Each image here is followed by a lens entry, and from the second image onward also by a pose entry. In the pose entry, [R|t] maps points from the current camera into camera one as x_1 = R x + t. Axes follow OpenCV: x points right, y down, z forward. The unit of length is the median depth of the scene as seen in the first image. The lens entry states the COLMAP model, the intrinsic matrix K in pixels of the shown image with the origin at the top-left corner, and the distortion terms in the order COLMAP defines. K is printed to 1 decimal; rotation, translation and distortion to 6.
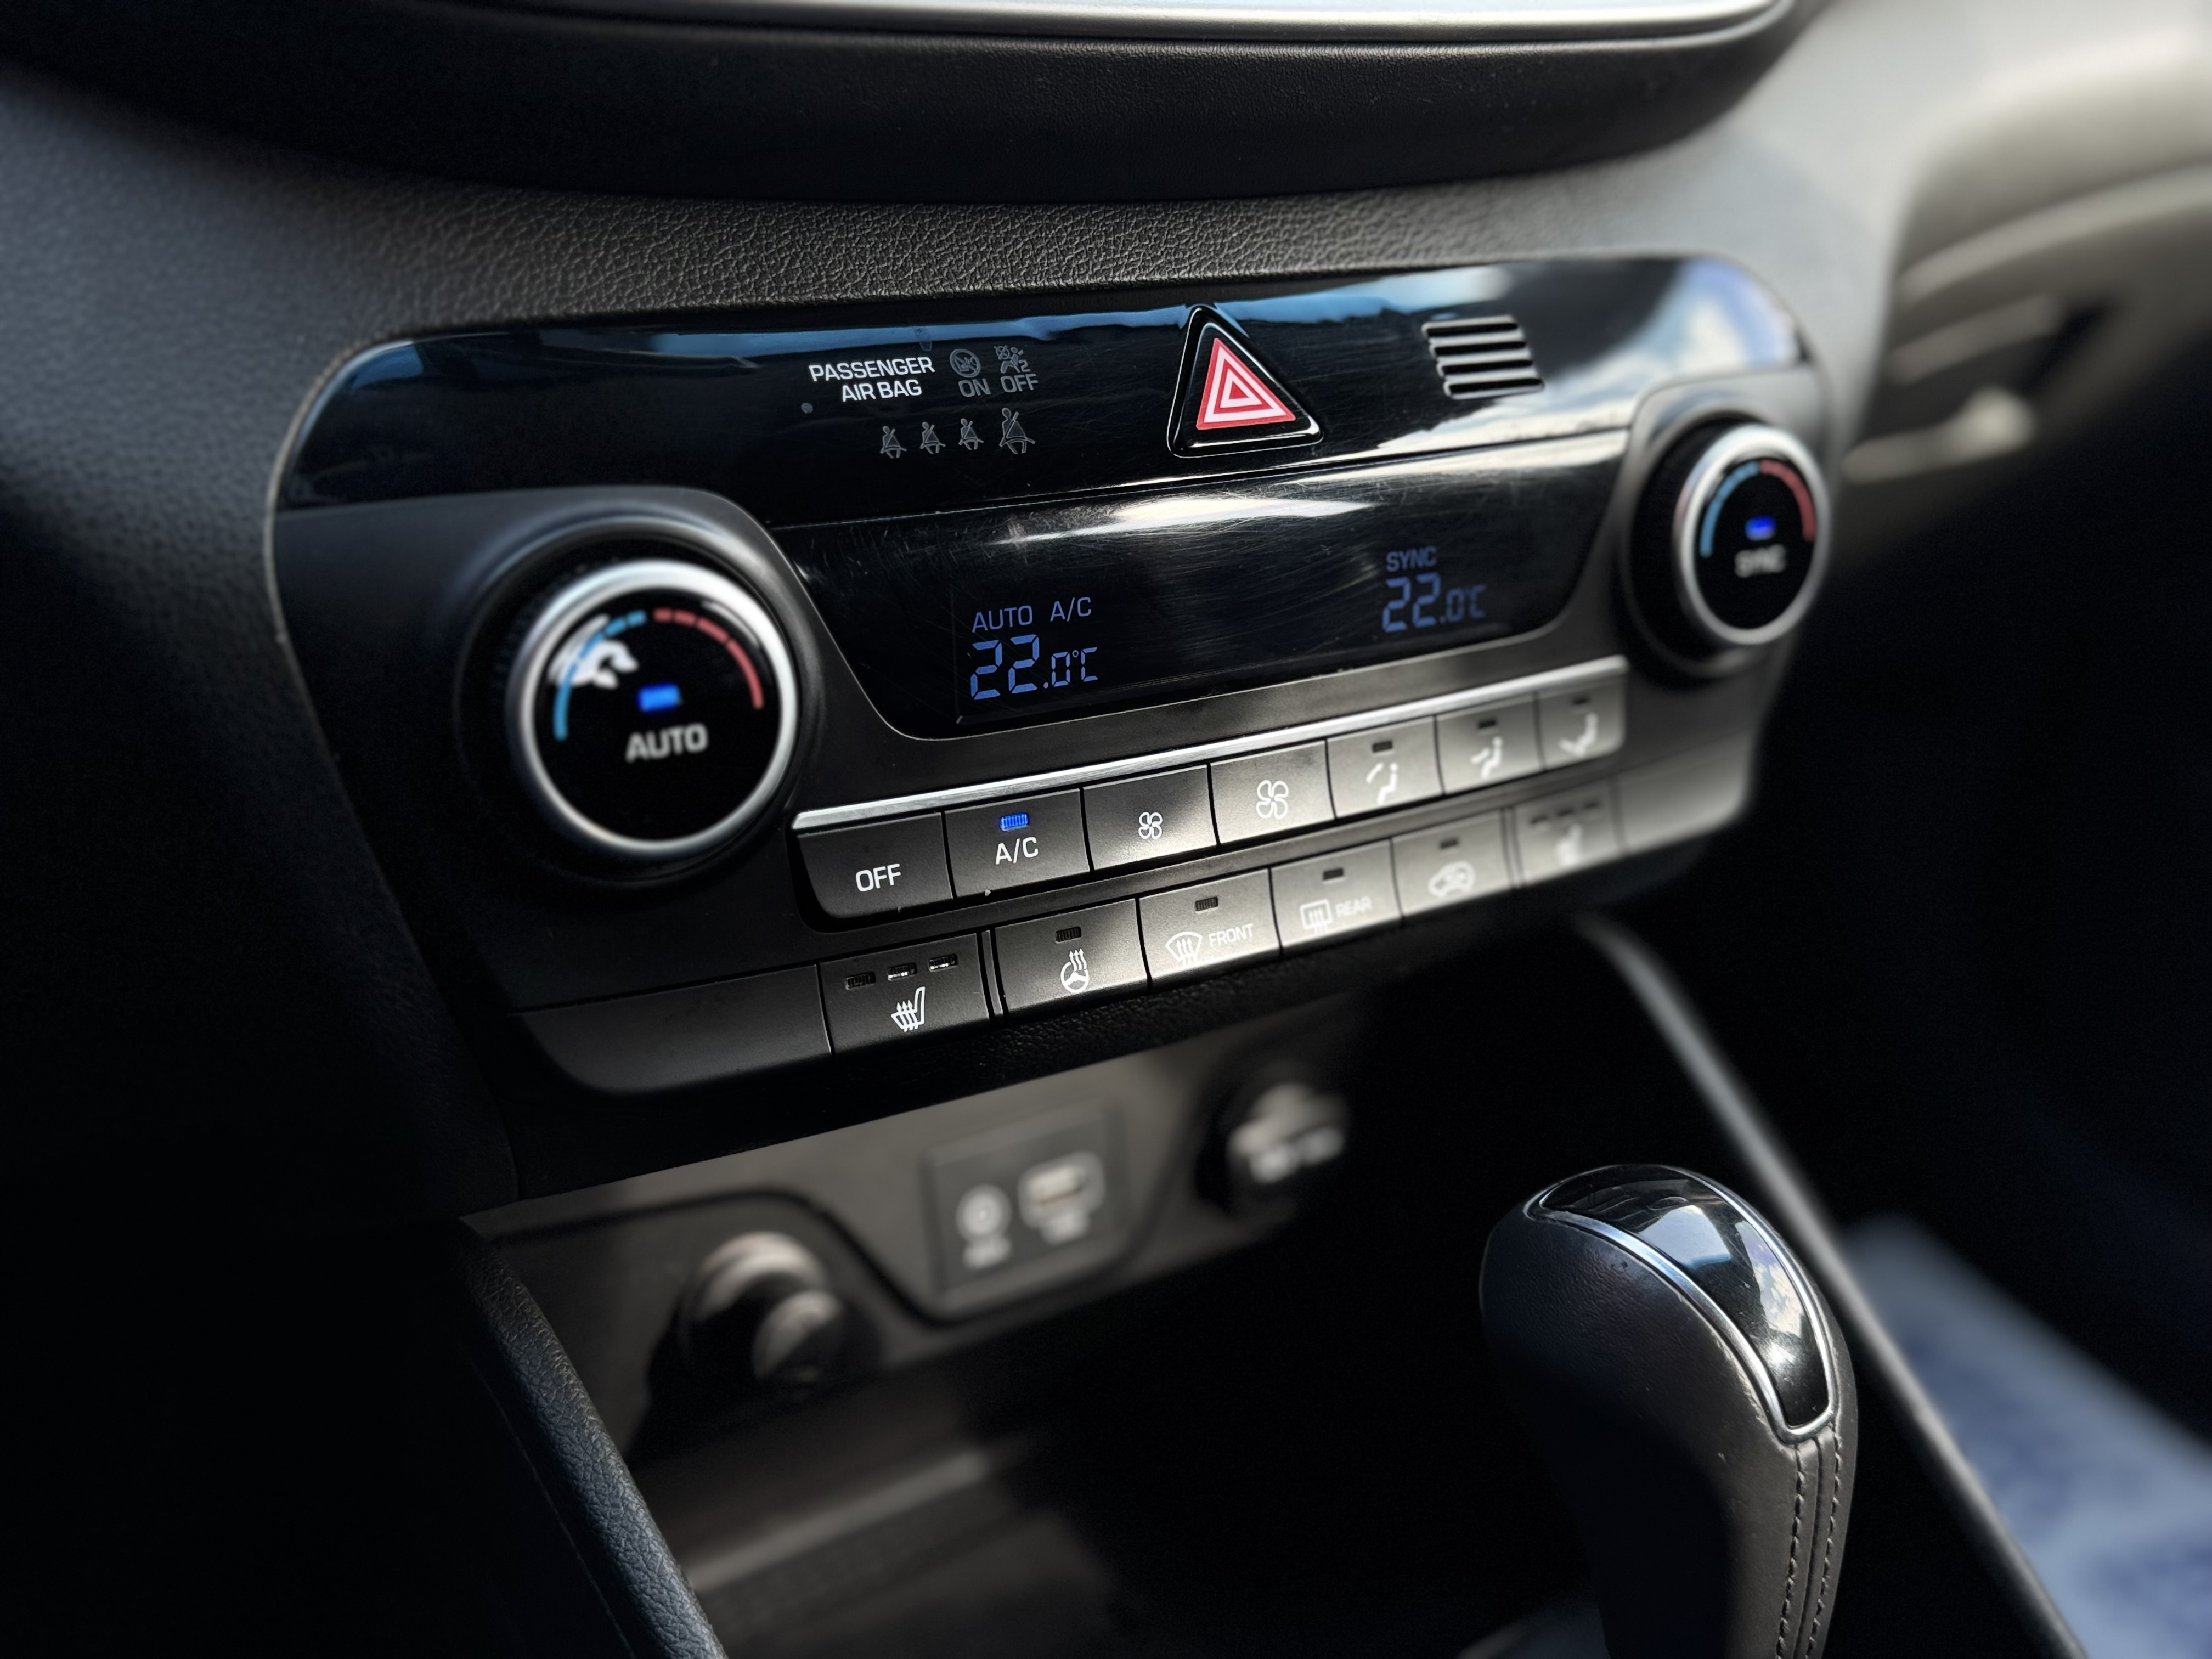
lens RADIAL K [[2045.5, 0, 1138.4], [0, 2045.5, 825.4], [0, 0, 1]] dist [-0.002365, -0.007438]
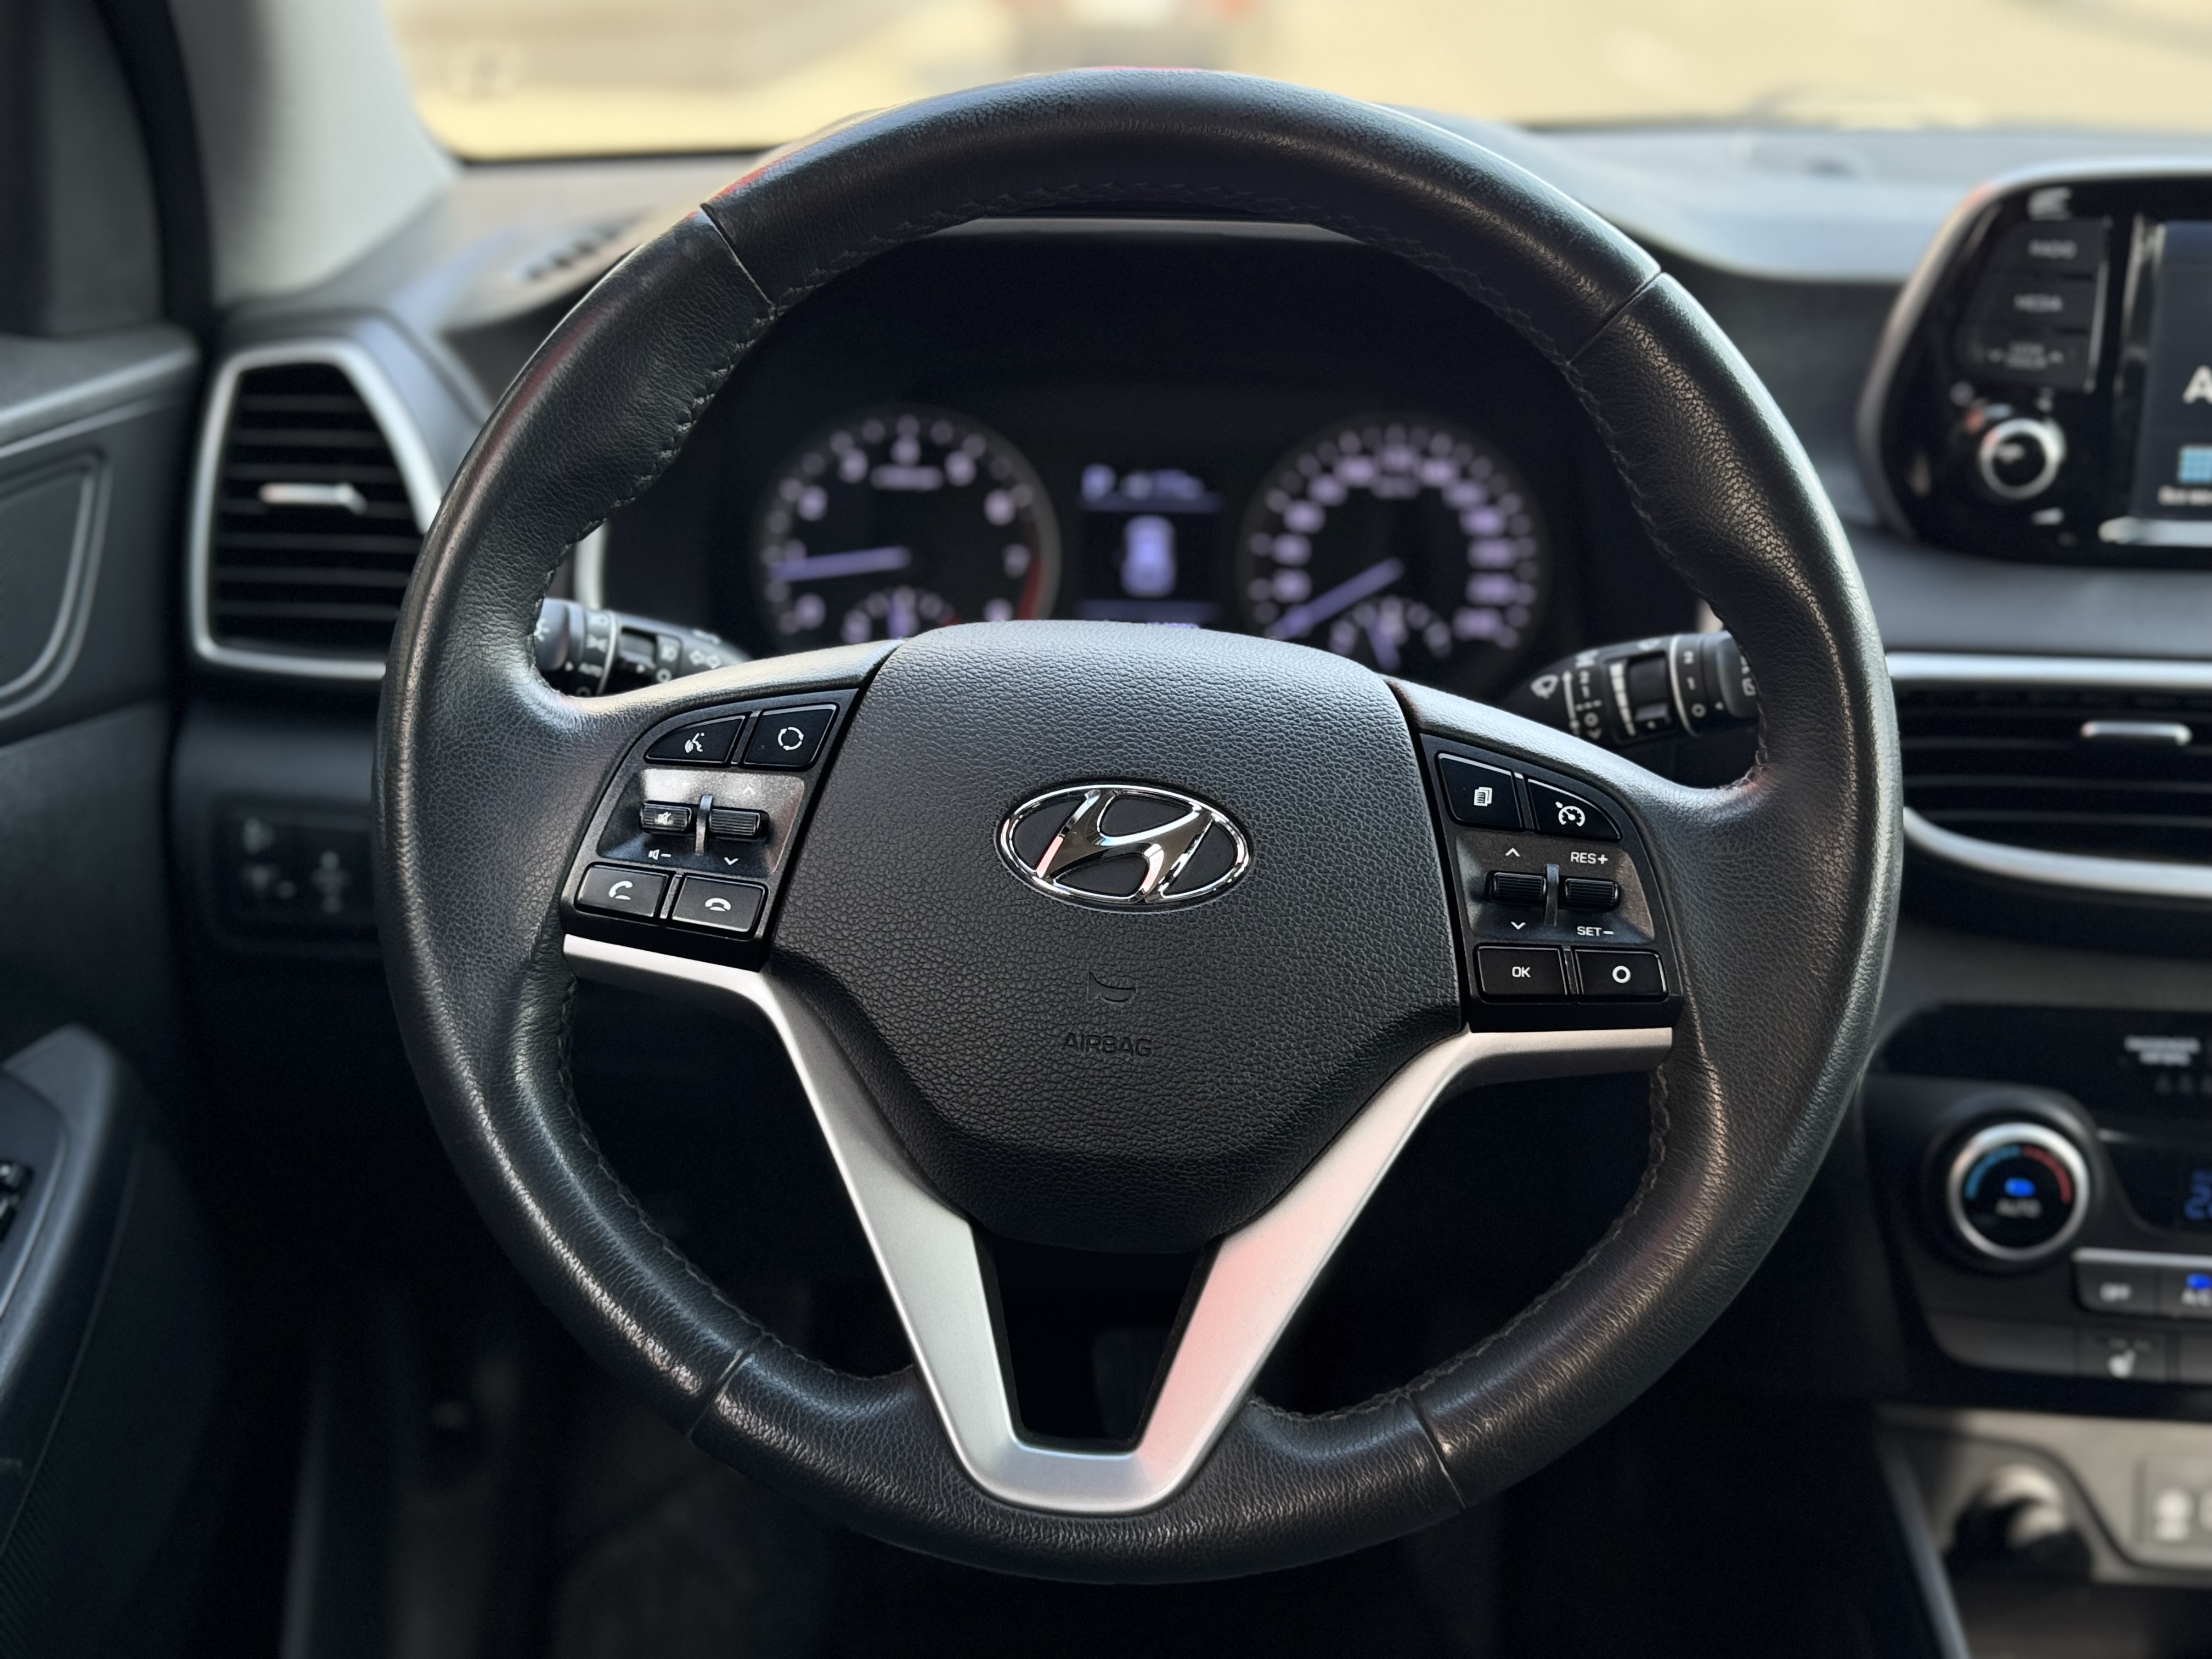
lens RADIAL K [[2255.7, 0, 1101.9], [0, 2255.7, 876.6], [0, 0, 1]] dist [0.149245, -0.388046]
pose [[0.773013, 0.159178, -0.614095, 0.375069], [-0.217625, 0.975806, -0.021006, -0.097760], [0.595894, 0.149881, 0.788952, -1.285926]]
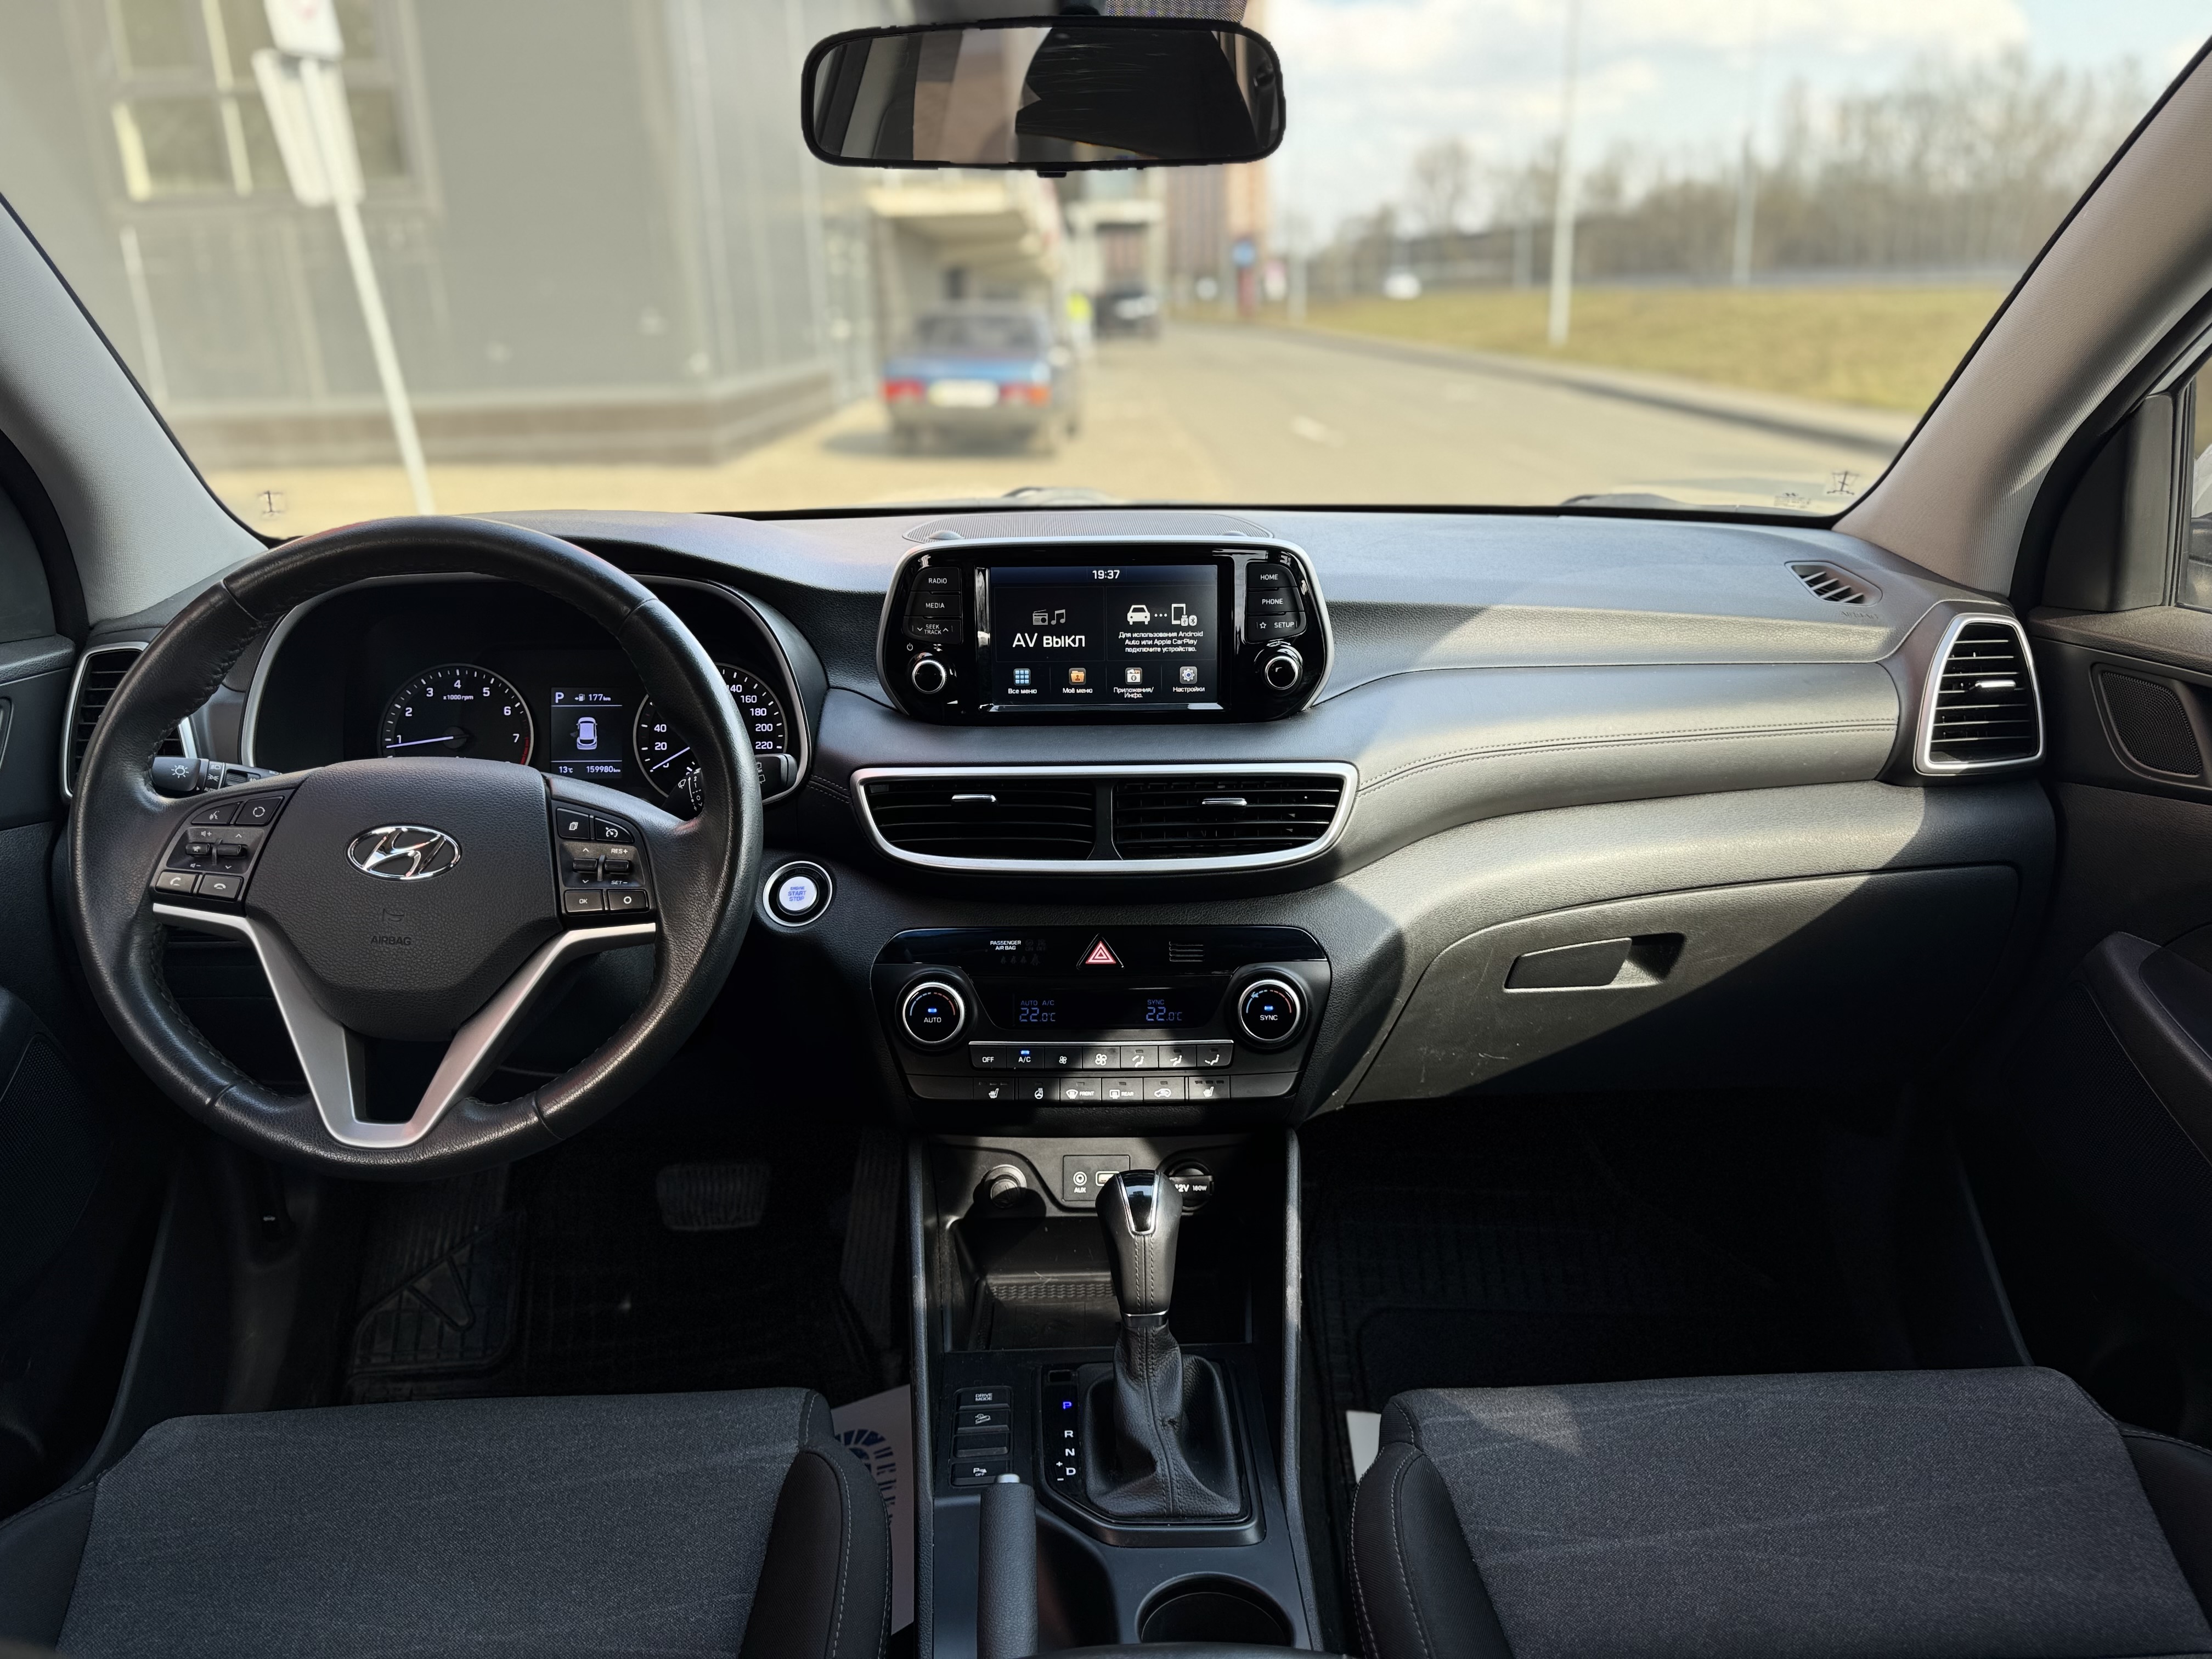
lens RADIAL K [[1508.6, 0, 1106.0], [0, 1508.6, 829.5], [0, 0, 1]] dist [0.003905, -0.004546]
pose [[0.829916, 0.076603, -0.552604, 1.610245], [-0.172687, 0.977154, -0.123892, -0.086299], [0.530488, 0.198247, 0.824184, -1.419047]]
